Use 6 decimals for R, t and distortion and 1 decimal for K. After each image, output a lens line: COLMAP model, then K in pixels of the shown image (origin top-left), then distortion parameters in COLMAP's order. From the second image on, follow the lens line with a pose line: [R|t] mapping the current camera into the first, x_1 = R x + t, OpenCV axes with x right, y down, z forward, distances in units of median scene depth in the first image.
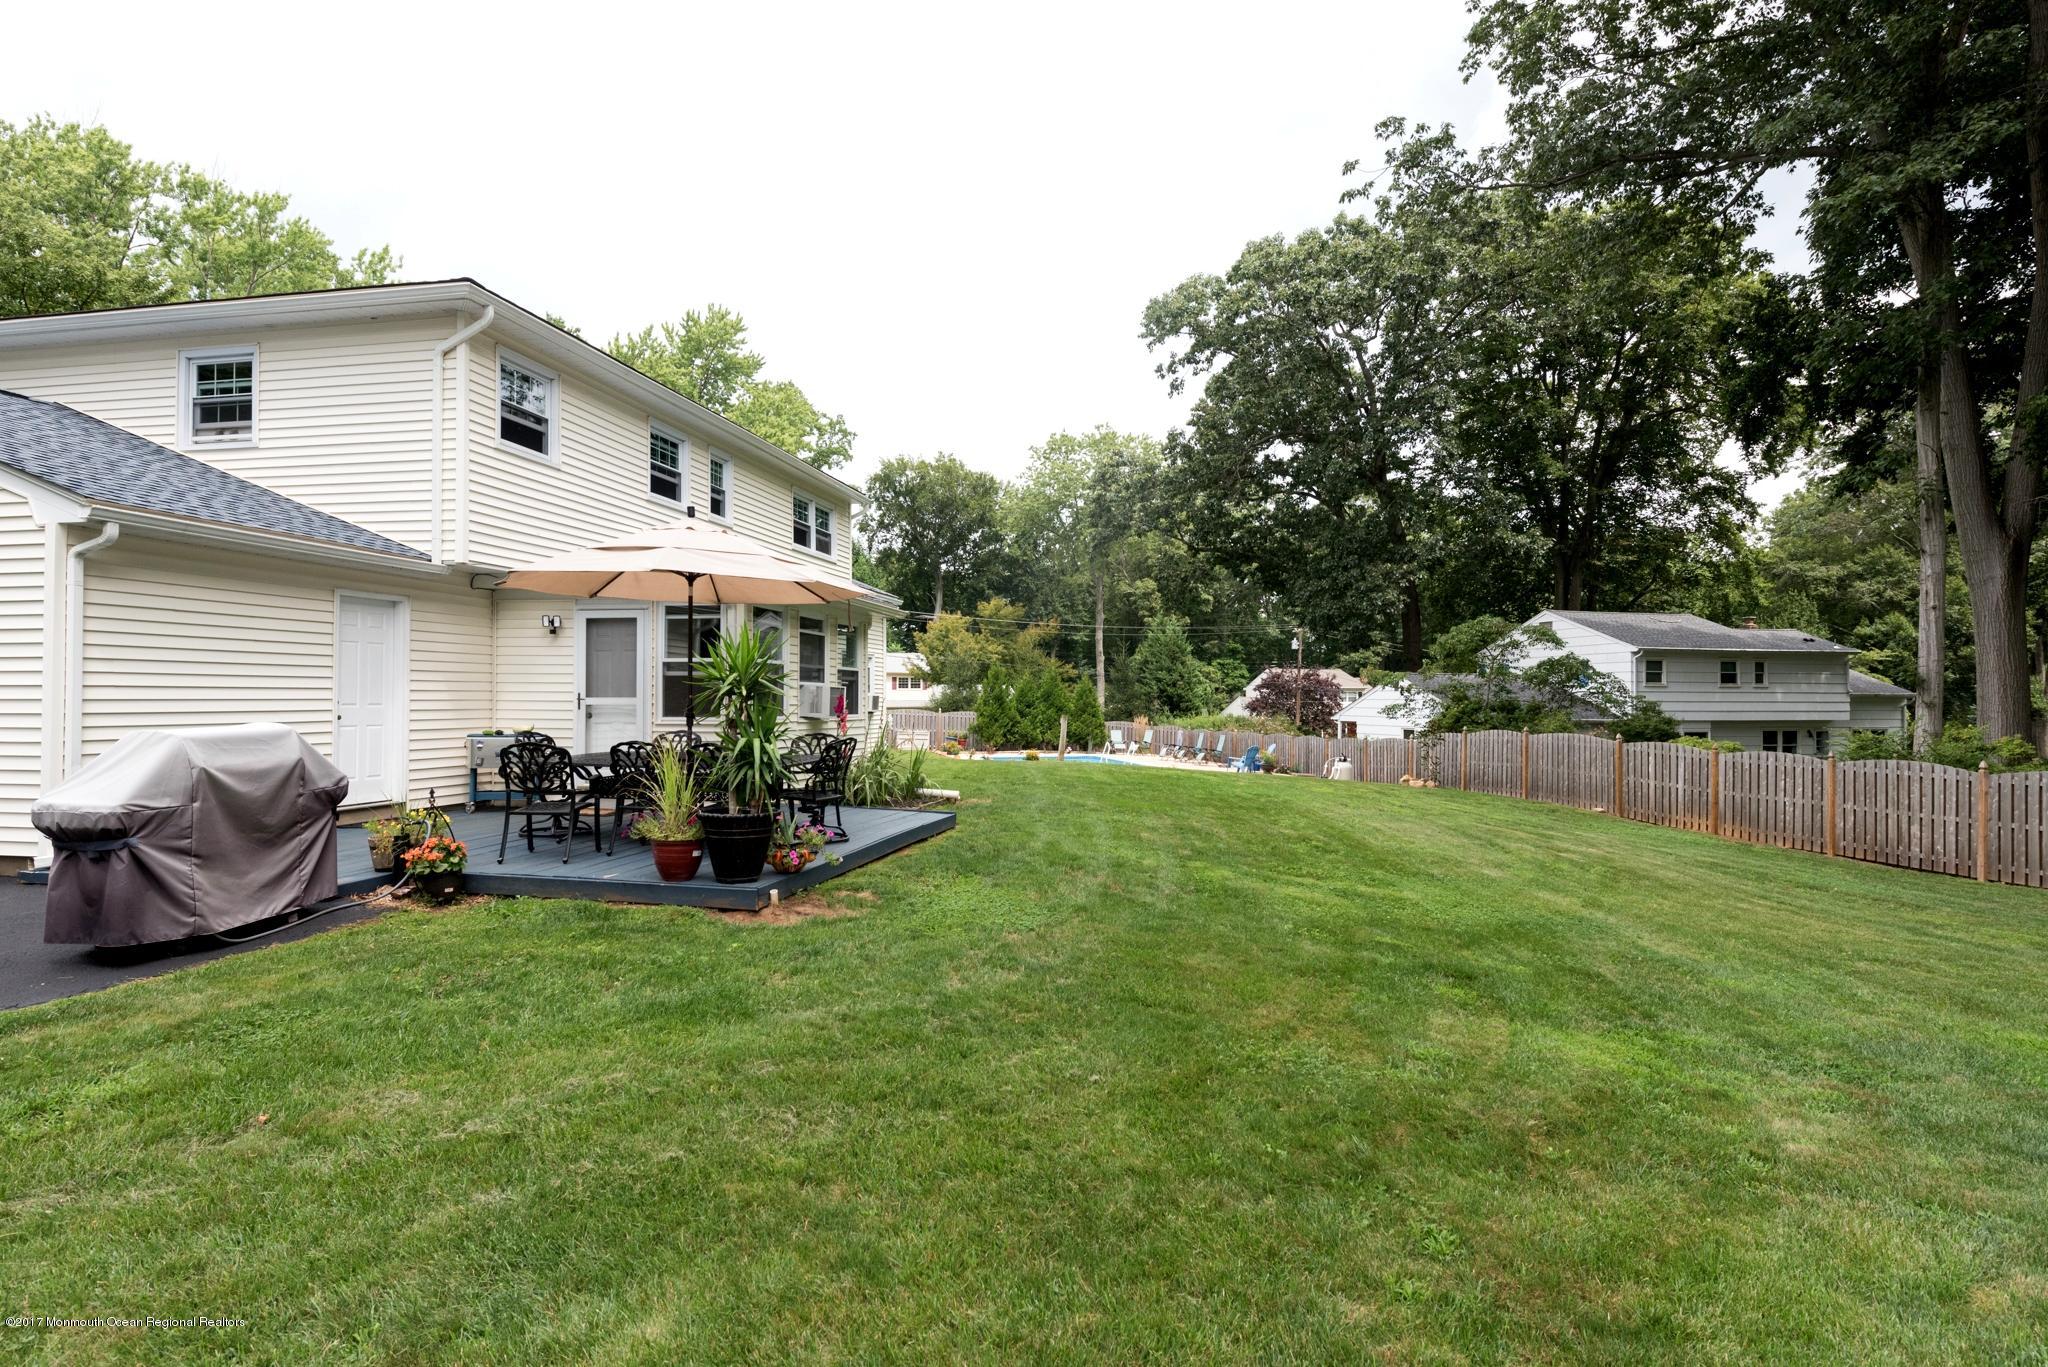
lens RADIAL K [[1040.2, 0, 1022.9], [0, 1040.2, 695.9], [0, 0, 1]] dist [0.004270, 0.000434]
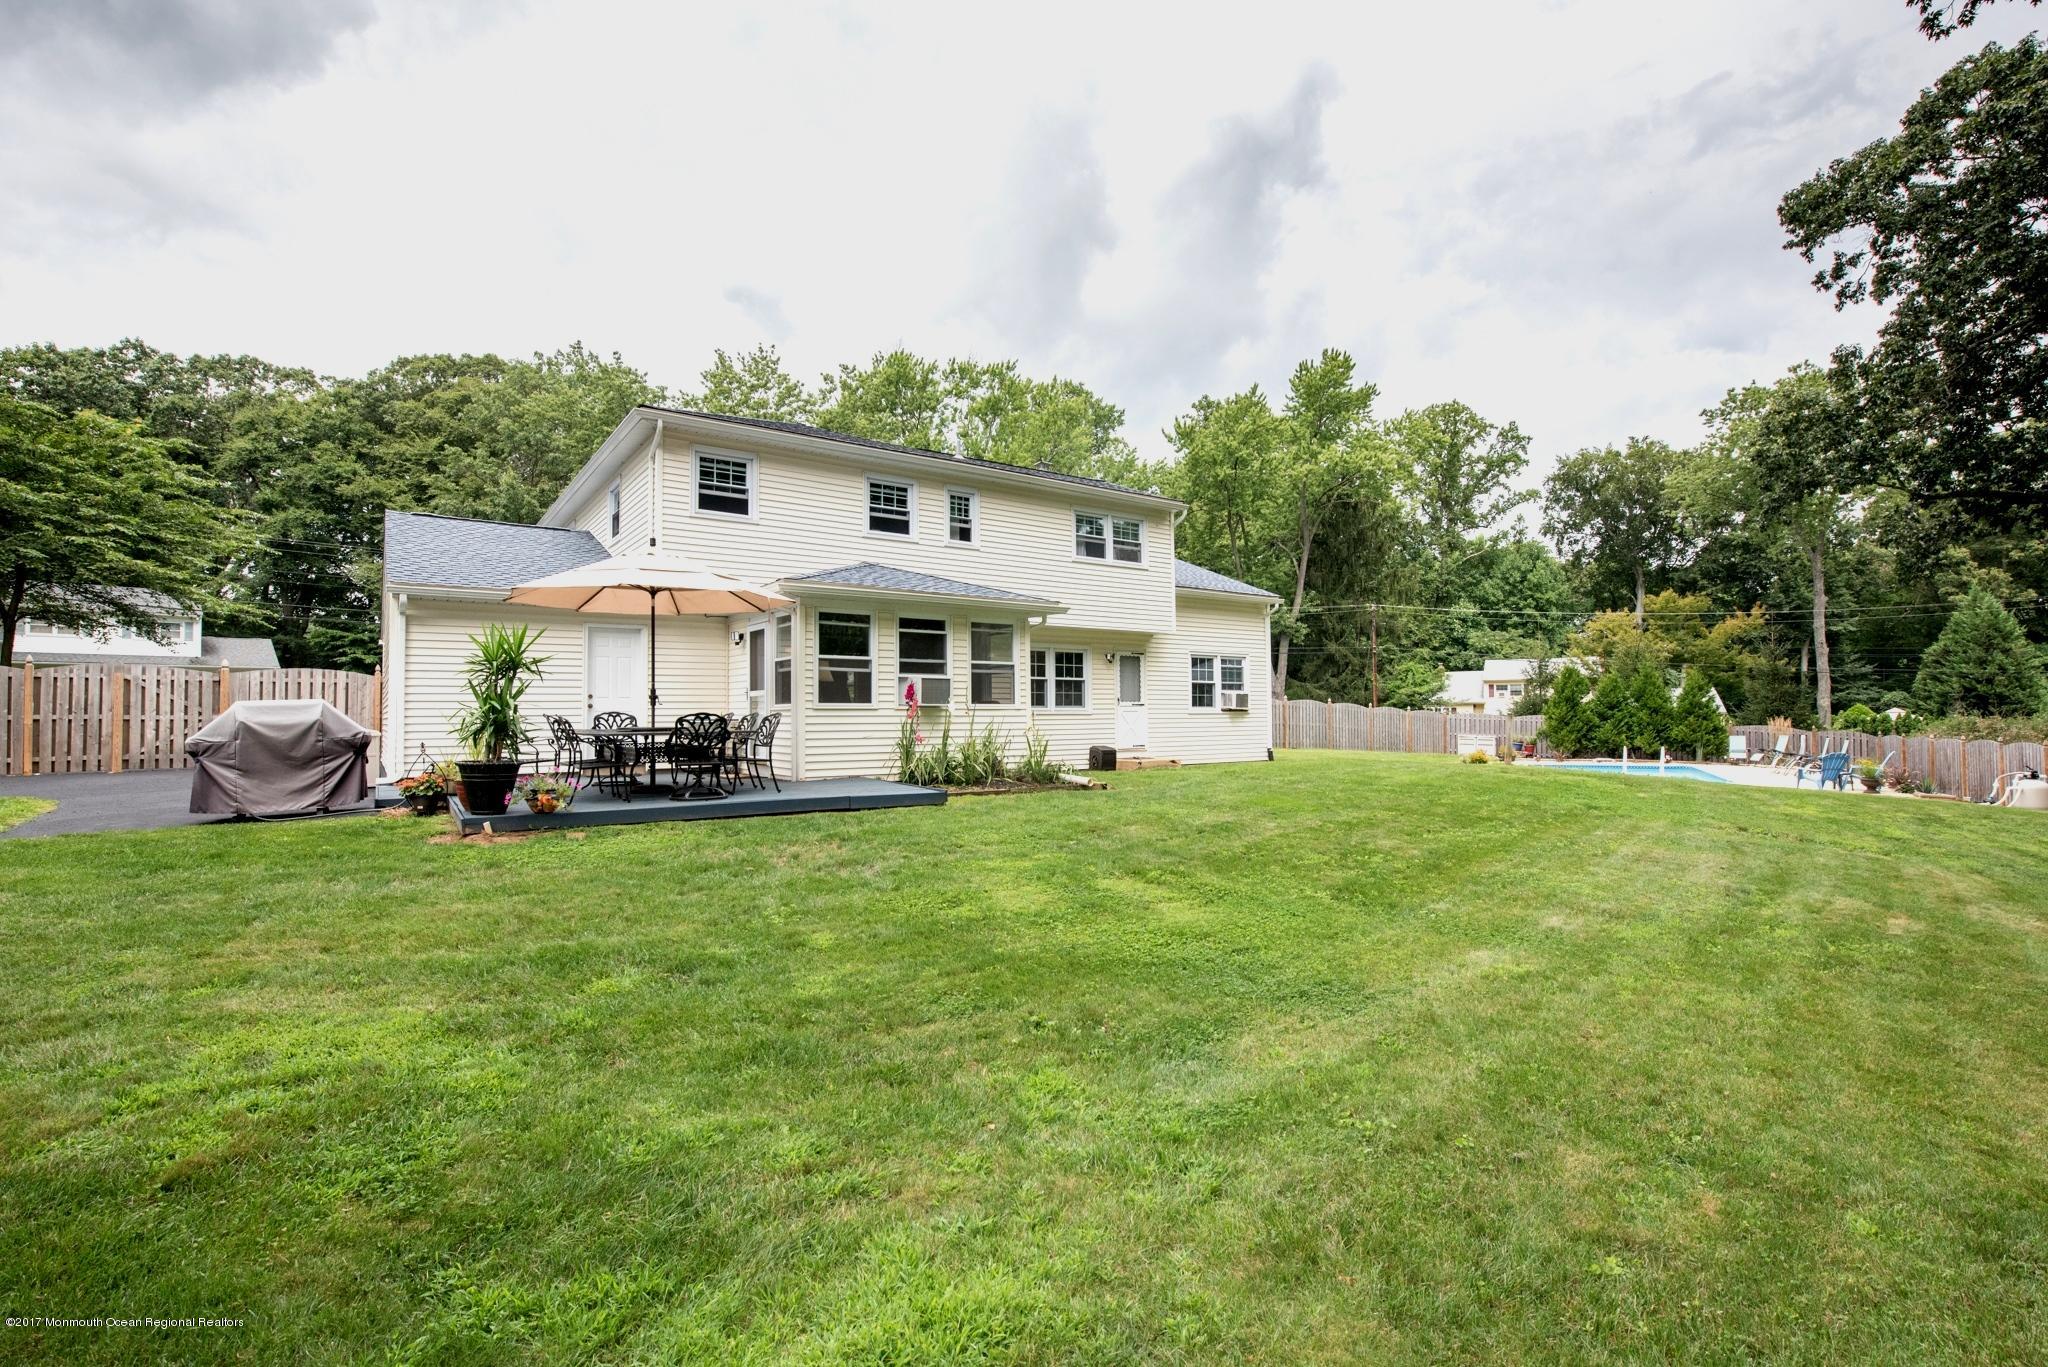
lens RADIAL K [[933.8, 0, 1024.3], [0, 933.8, 684.0], [0, 0, 1]] dist [-0.005865, -0.001095]
pose [[0.741662, -0.035406, -0.669839, 0.165534], [0.015136, 0.999235, -0.036058, 0.010534], [0.670603, 0.016604, 0.741630, 0.090618]]
